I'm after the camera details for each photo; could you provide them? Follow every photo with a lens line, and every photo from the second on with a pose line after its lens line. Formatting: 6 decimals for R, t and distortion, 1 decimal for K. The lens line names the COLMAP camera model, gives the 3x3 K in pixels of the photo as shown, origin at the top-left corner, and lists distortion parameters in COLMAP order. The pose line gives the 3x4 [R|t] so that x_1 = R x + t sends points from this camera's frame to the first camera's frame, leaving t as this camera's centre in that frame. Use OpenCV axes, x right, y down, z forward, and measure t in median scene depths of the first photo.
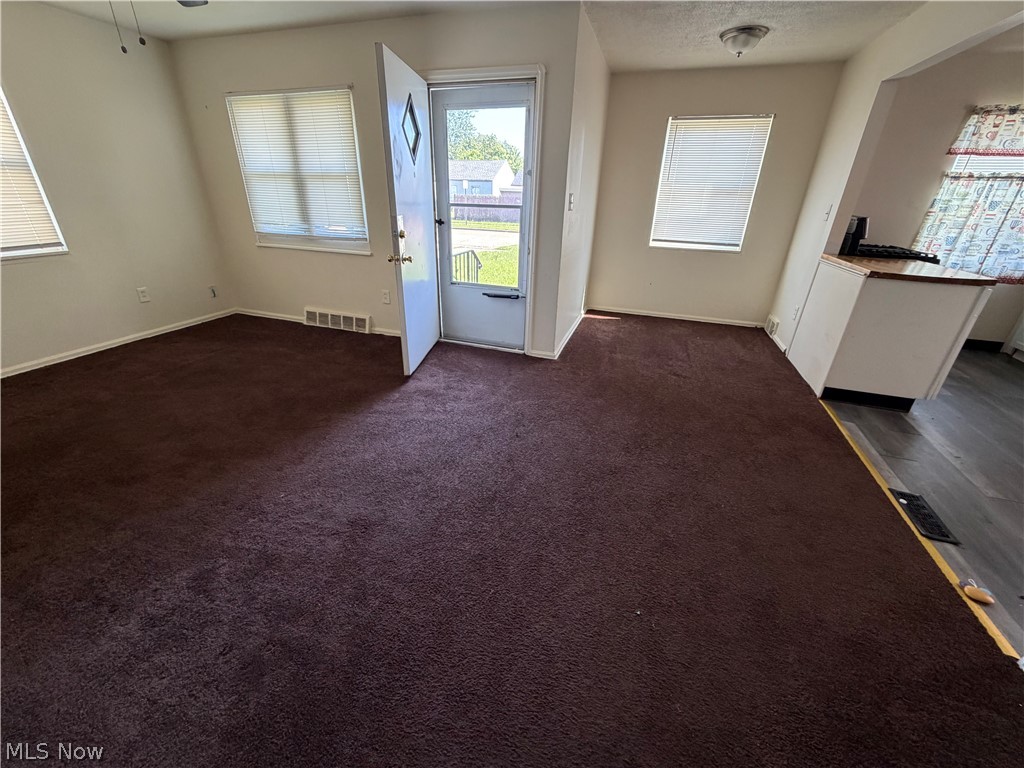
lens RADIAL K [[413.1, 0, 512.0], [0, 413.1, 384.0], [0, 0, 1]] dist [0.003624, 0.000290]
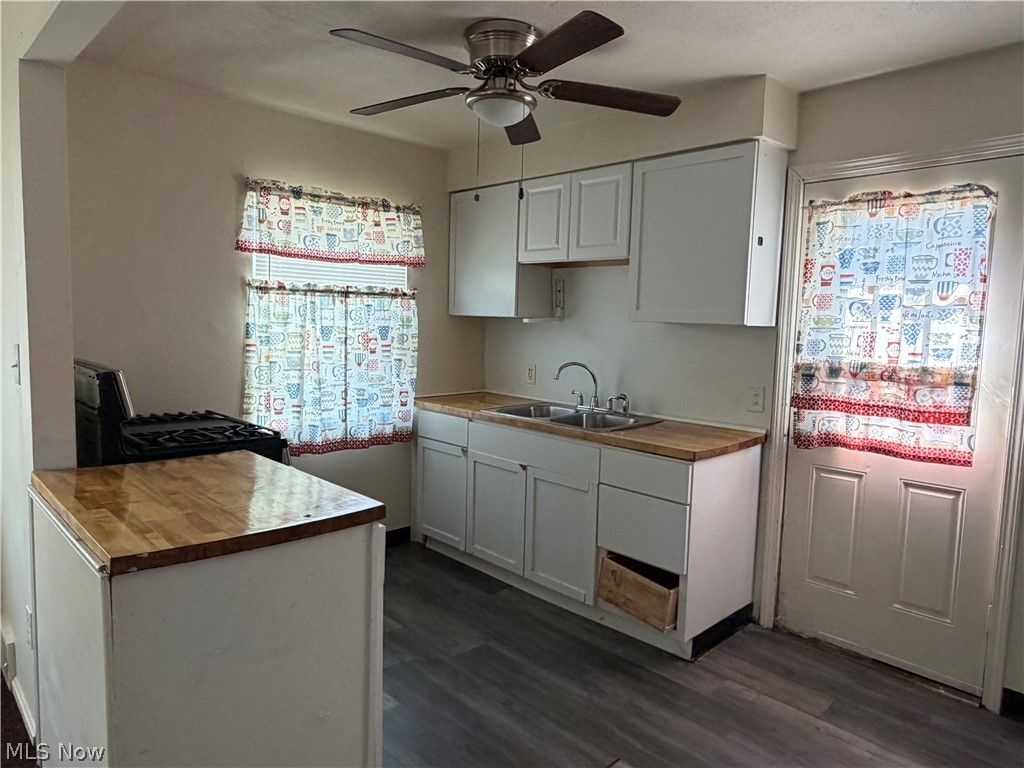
lens RADIAL K [[673.1, 0, 512.0], [0, 673.1, 384.0], [0, 0, 1]] dist [-0.000116, 0.000013]
pose [[0.466900, -0.091642, 0.879549, 0.411618], [0.360927, 0.927750, -0.094930, -0.168239], [-0.807302, 0.361775, 0.466243, 0.347772]]
